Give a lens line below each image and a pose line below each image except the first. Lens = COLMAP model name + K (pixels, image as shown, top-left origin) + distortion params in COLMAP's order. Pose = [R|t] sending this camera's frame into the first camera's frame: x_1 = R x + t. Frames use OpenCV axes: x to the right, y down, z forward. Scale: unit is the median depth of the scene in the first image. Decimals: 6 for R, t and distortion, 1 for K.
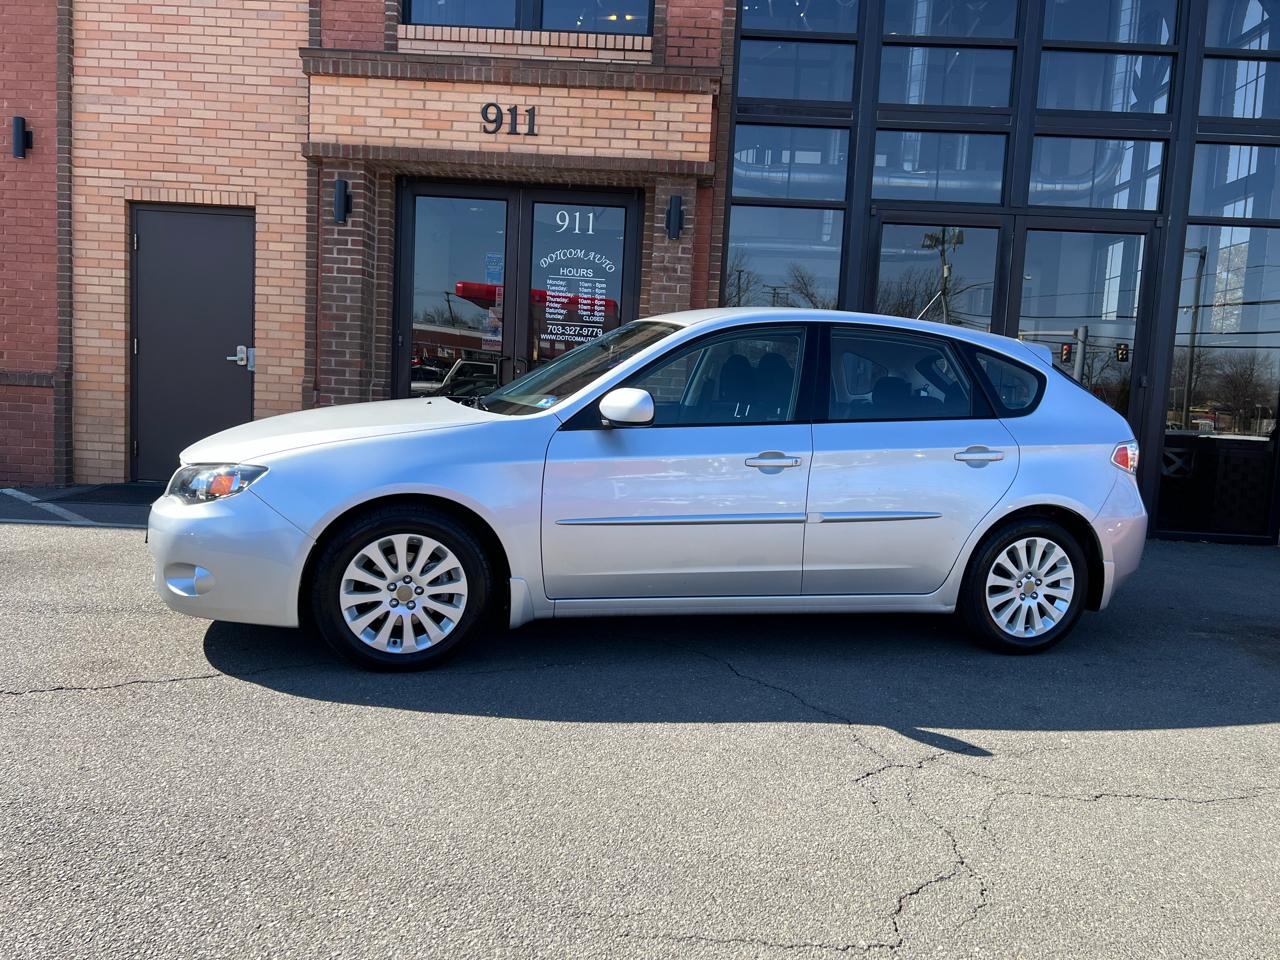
lens RADIAL K [[963.7, 0, 640.0], [0, 963.7, 480.0], [0, 0, 1]] dist [0.052190, -0.063086]
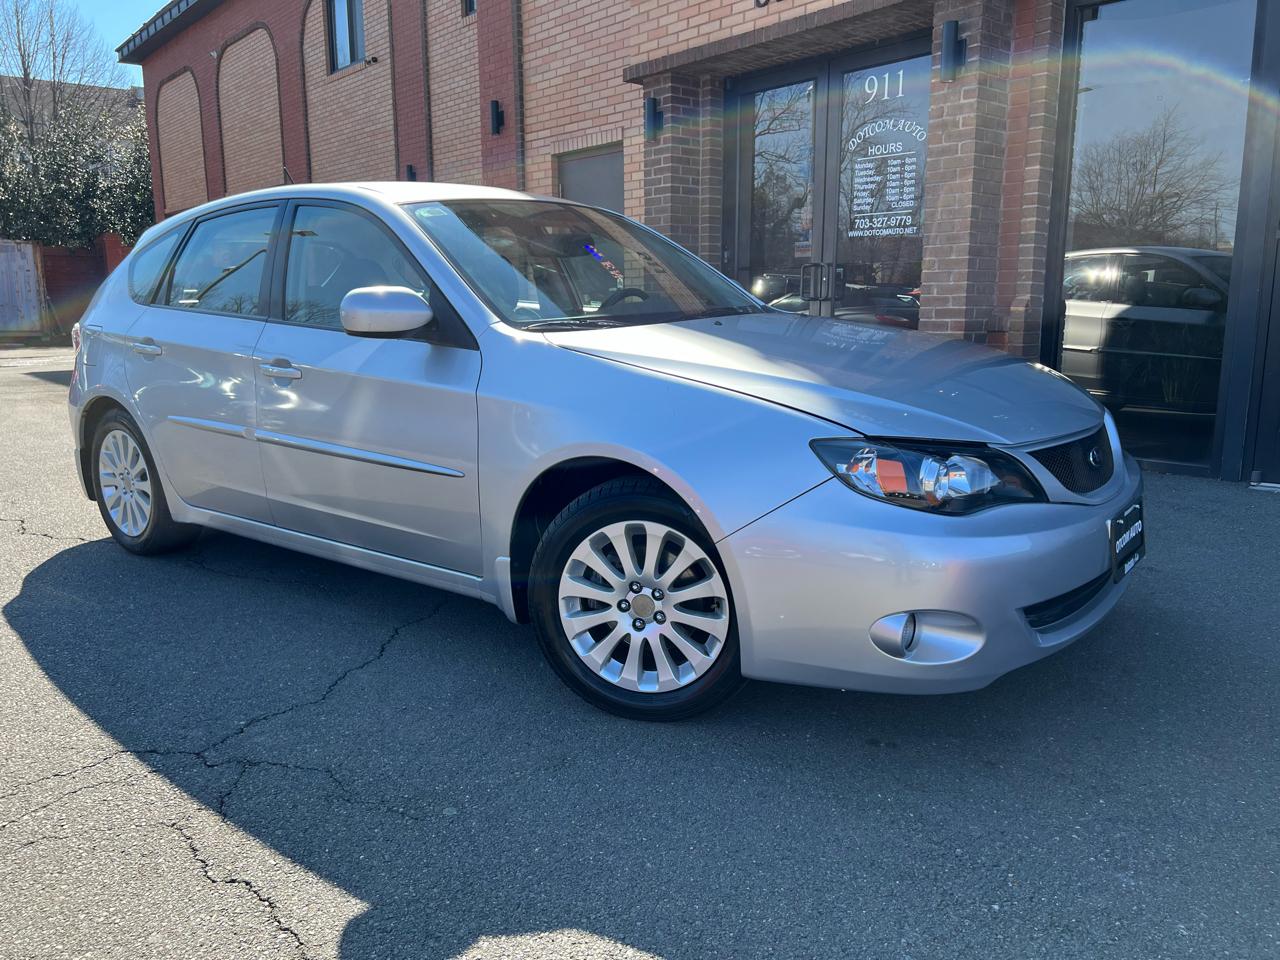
lens RADIAL K [[962.3, 0, 638.6], [0, 962.3, 474.7], [0, 0, 1]] dist [0.043525, -0.050829]
pose [[0.672866, 0.073209, -0.736133, 0.444763], [-0.023941, 0.996725, 0.077242, -0.000047], [0.739377, -0.034350, 0.672415, 0.311435]]
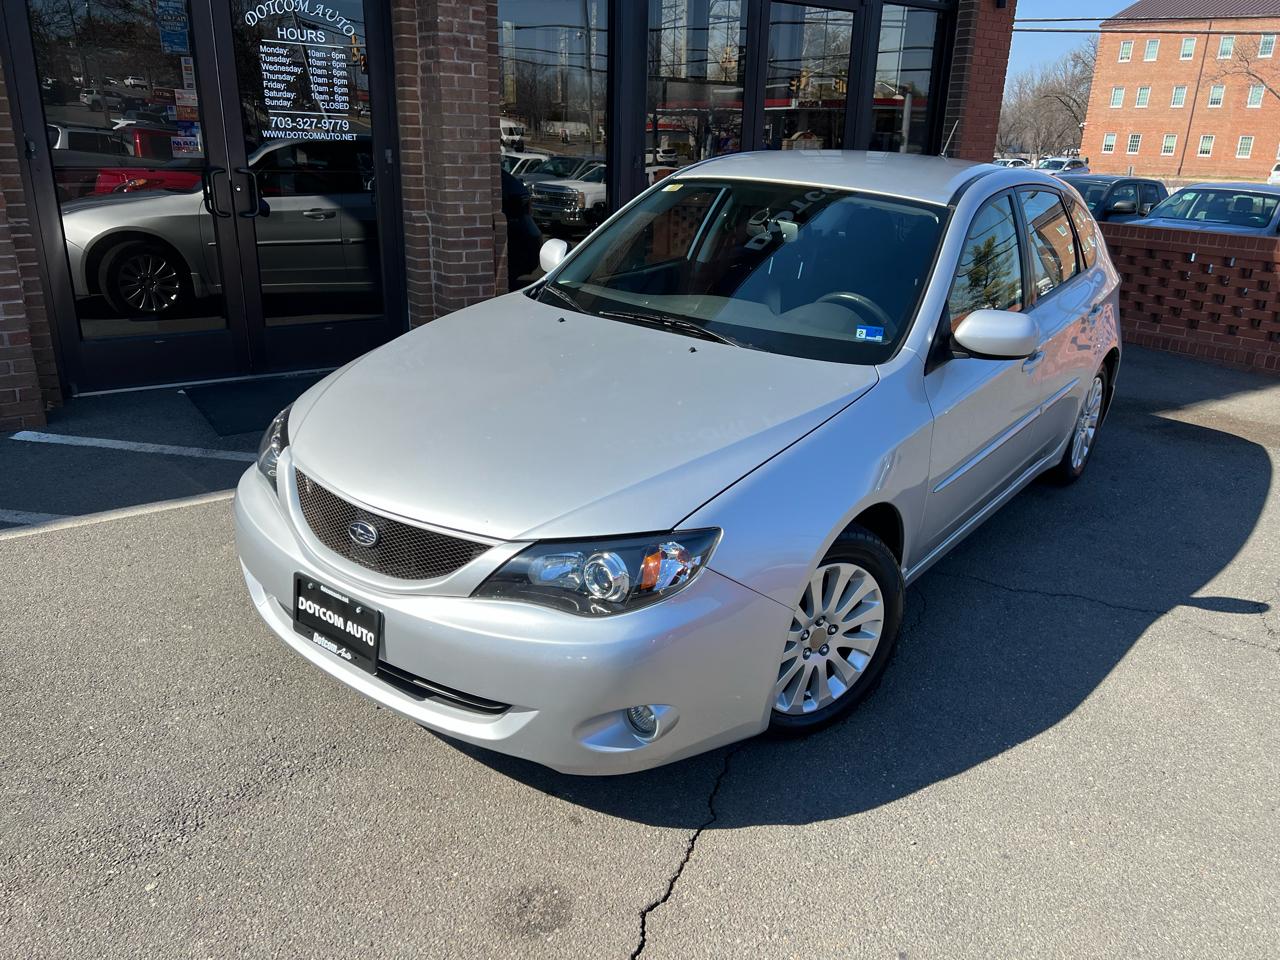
lens RADIAL K [[964.4, 0, 643.2], [0, 964.4, 483.5], [0, 0, 1]] dist [0.050789, -0.059847]
pose [[0.790749, -0.238966, 0.563571, -0.369301], [0.065407, 0.948368, 0.310355, -0.118454], [-0.608637, -0.208551, 0.765551, 0.263322]]
